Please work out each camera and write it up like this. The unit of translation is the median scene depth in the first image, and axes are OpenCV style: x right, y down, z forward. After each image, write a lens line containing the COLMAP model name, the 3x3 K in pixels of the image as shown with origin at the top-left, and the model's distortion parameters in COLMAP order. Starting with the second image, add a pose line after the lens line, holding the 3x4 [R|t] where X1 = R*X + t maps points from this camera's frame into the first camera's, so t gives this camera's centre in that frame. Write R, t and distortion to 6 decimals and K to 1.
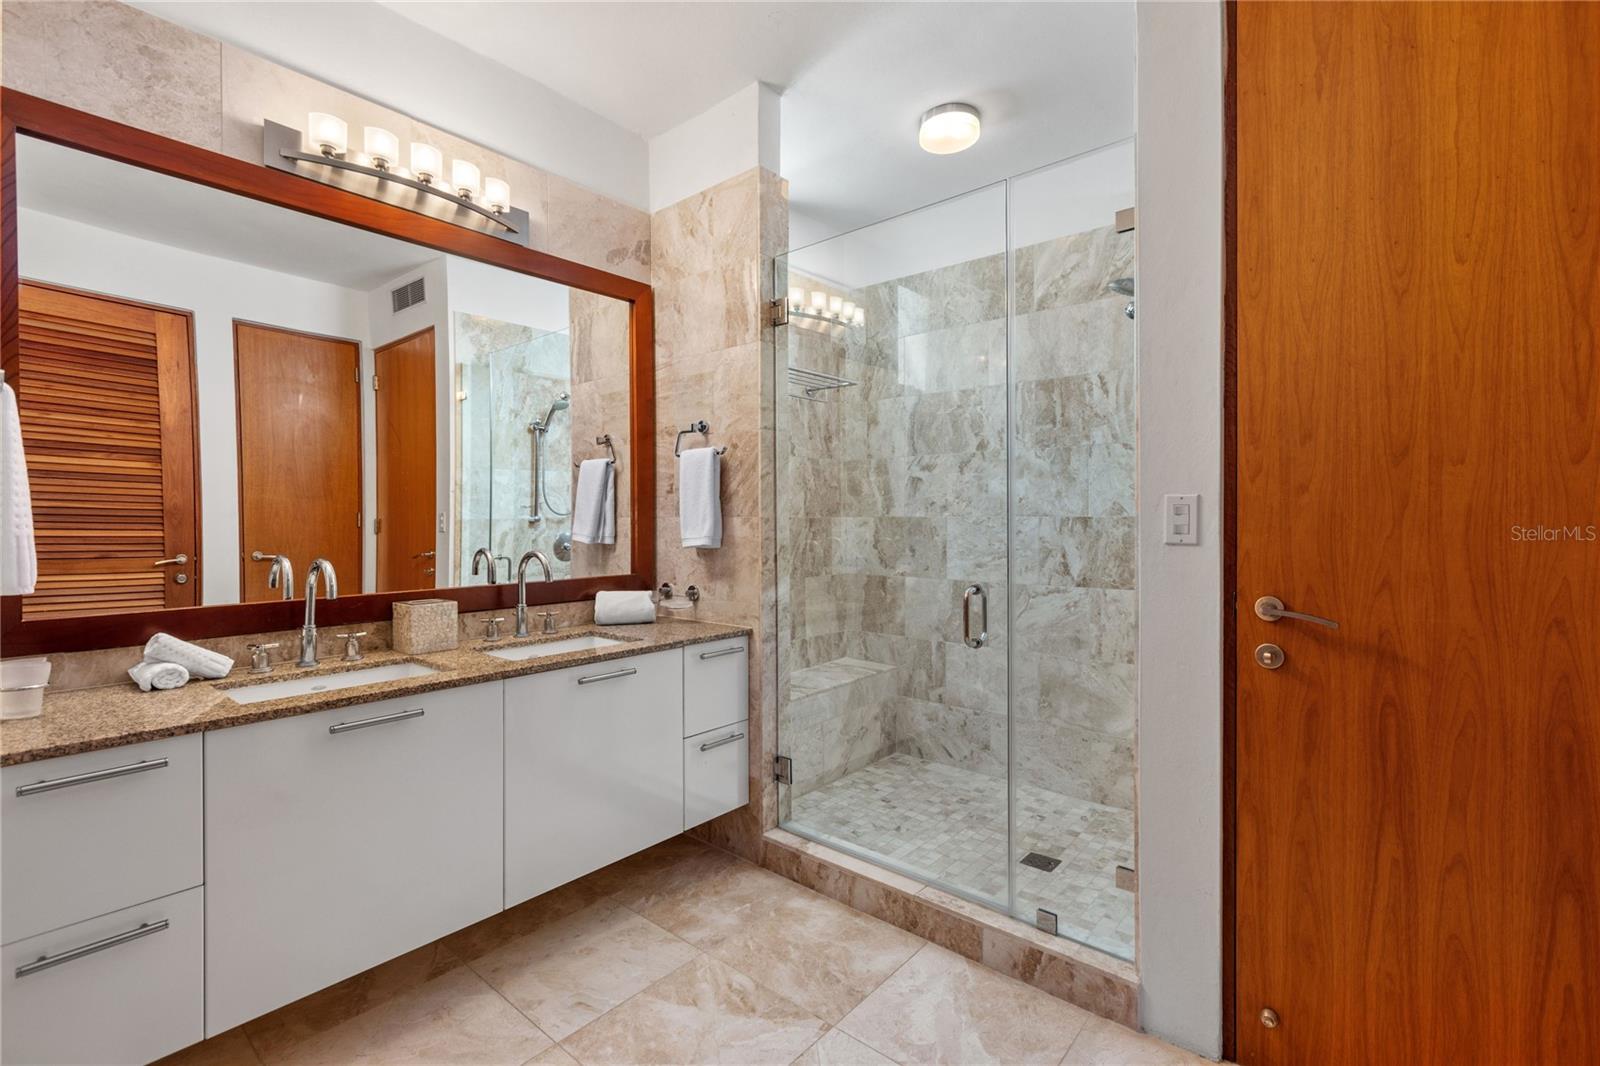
lens RADIAL K [[720.5, 0, 800.6], [0, 720.5, 522.8], [0, 0, 1]] dist [-0.002219, 0.009067]
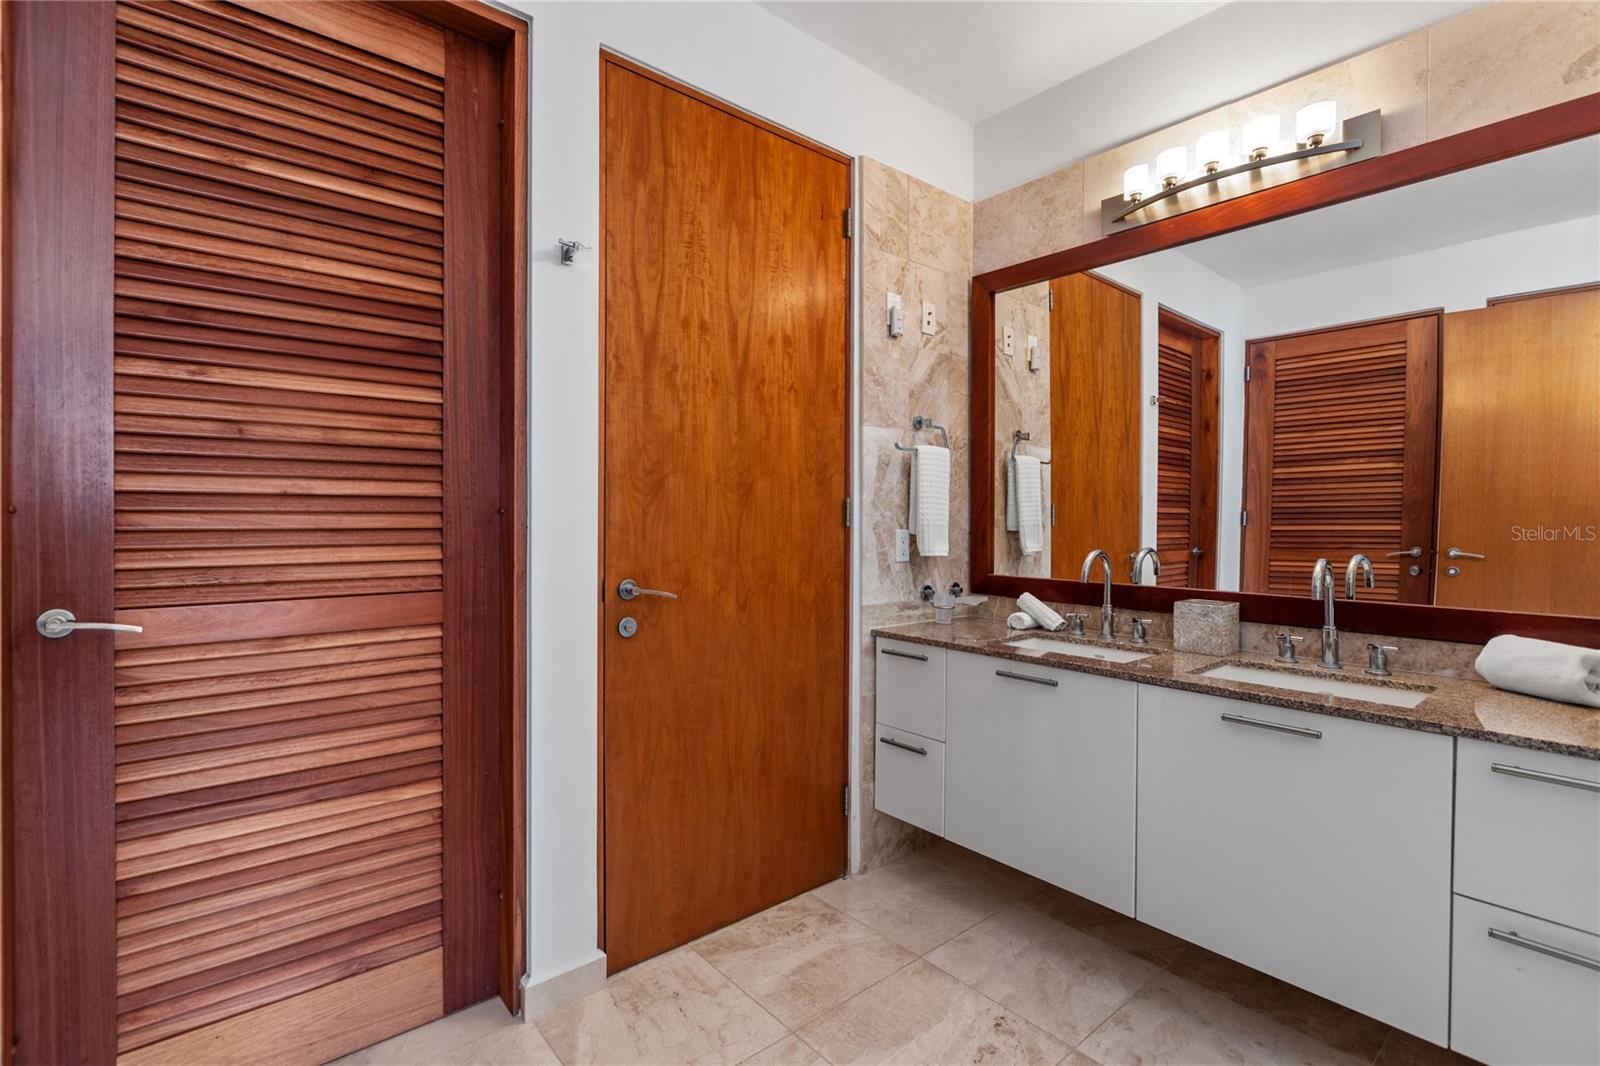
lens RADIAL K [[706.7, 0, 803.5], [0, 706.7, 527.4], [0, 0, 1]] dist [-0.001705, -0.000251]
pose [[-0.138864, 0.016905, -0.990167, 0.495895], [-0.009239, 0.999789, 0.018365, -0.004095], [0.990268, 0.011698, -0.138679, 0.579980]]
